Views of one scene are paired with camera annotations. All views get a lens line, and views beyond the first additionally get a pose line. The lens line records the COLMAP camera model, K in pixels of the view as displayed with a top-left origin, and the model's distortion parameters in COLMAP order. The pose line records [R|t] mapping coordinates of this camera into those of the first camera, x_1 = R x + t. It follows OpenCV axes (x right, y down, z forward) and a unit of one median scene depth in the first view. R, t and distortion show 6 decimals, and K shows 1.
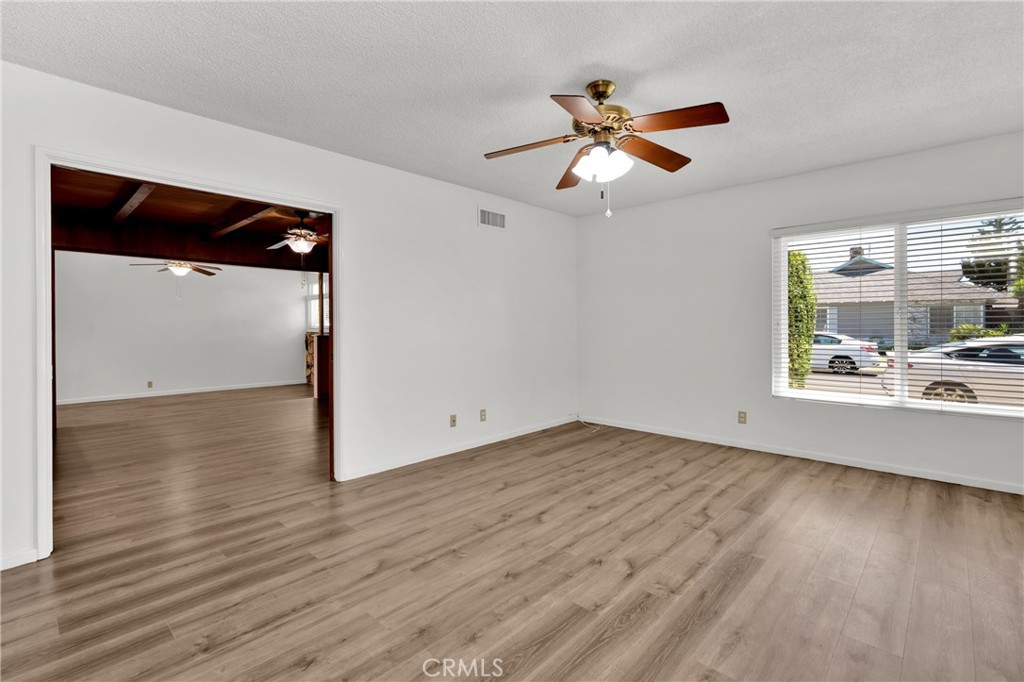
lens RADIAL K [[468.4, 0, 512.2], [0, 468.4, 335.4], [0, 0, 1]] dist [0.001198, -0.000339]
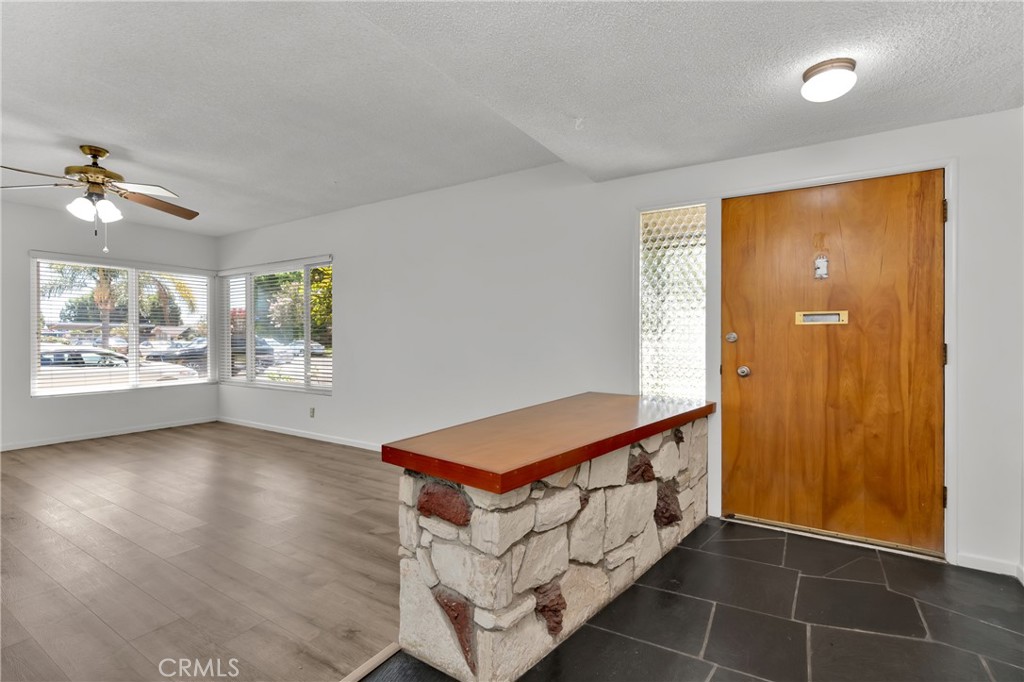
lens RADIAL K [[468.4, 0, 513.5], [0, 468.4, 339.2], [0, 0, 1]] dist [0.001198, -0.000339]
pose [[-0.191247, -0.001748, 0.981540, -1.070315], [0.016194, 0.999857, 0.004936, 0.004326], [-0.981408, 0.016839, -0.191191, 0.099991]]
